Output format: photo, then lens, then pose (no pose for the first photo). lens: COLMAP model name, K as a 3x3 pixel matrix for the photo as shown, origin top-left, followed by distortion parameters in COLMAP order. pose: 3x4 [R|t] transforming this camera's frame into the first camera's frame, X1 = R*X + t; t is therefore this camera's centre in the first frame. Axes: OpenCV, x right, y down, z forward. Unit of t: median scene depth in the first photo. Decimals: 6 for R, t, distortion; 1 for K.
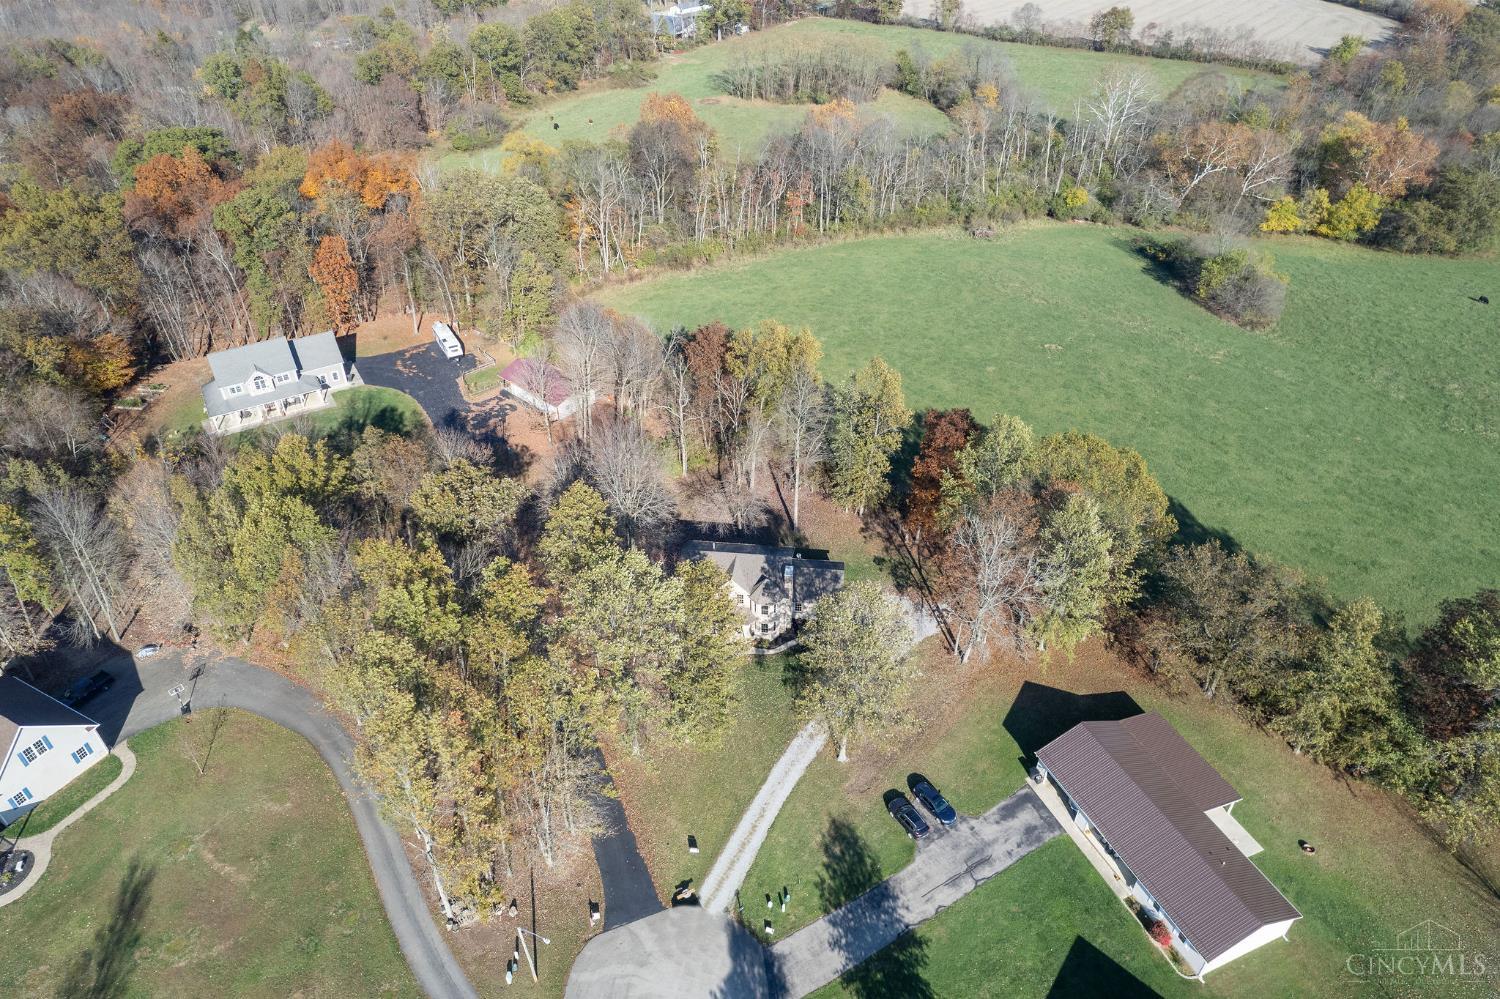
lens RADIAL K [[962.1, 0, 750.0], [0, 962.1, 499.5], [0, 0, 1]] dist [-0.081974, 0.083526]
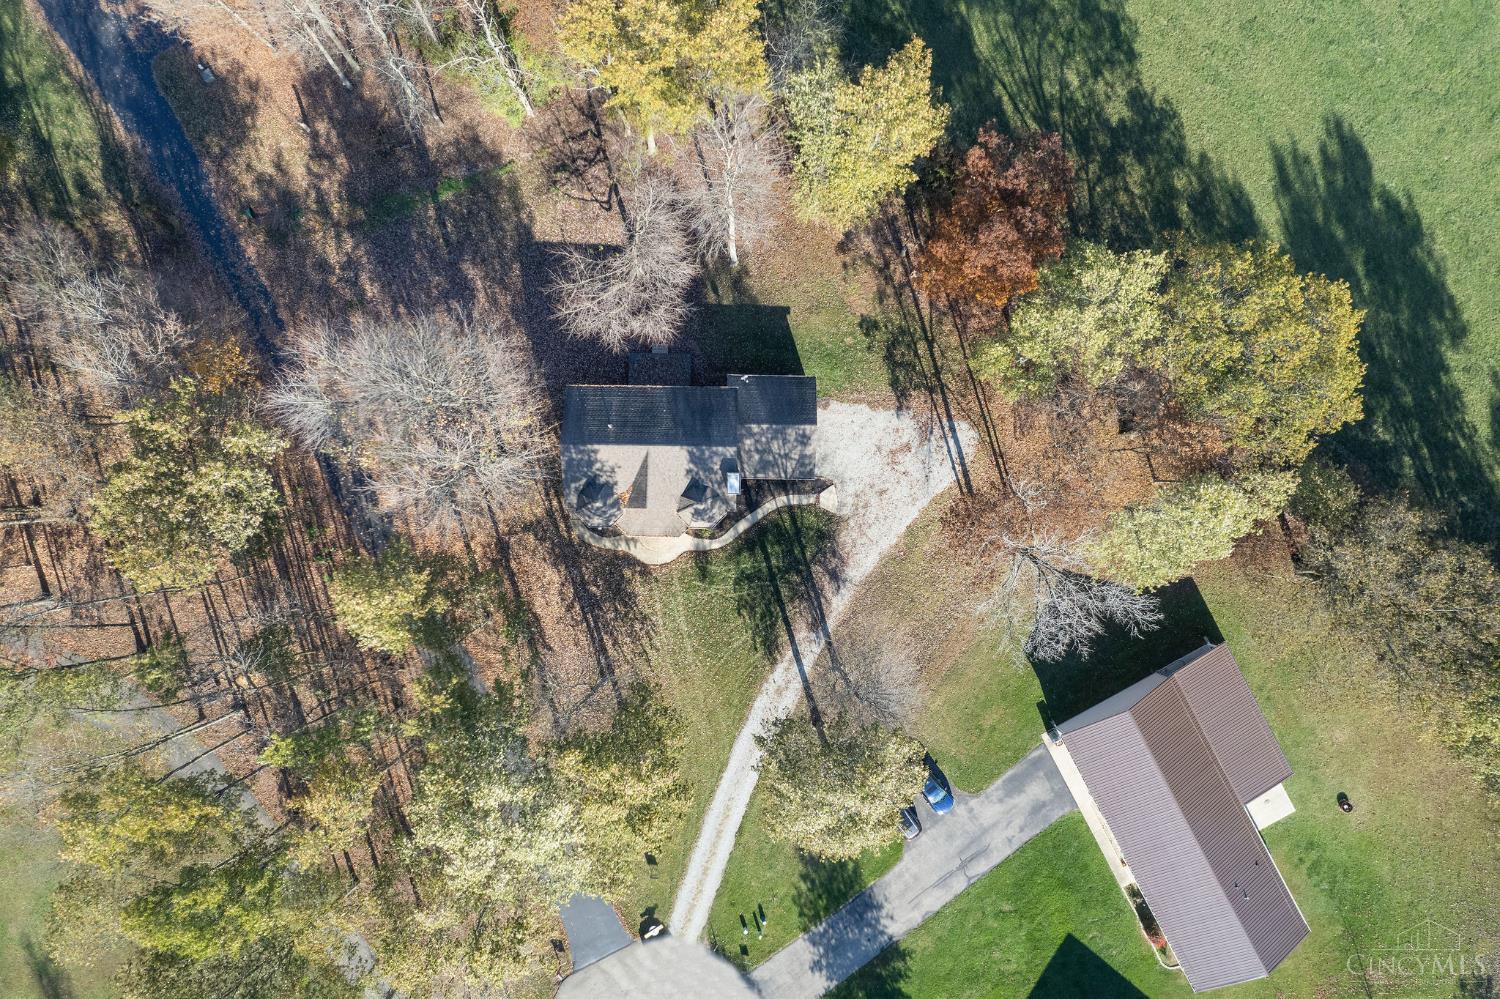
lens RADIAL K [[962.1, 0, 750.0], [0, 962.1, 499.5], [0, 0, 1]] dist [-0.081974, 0.083526]
pose [[0.995334, -0.096472, -0.001779, 0.066031], [0.058002, 0.583489, 0.810047, -0.554031], [-0.077109, -0.806371, 0.586362, 0.769870]]
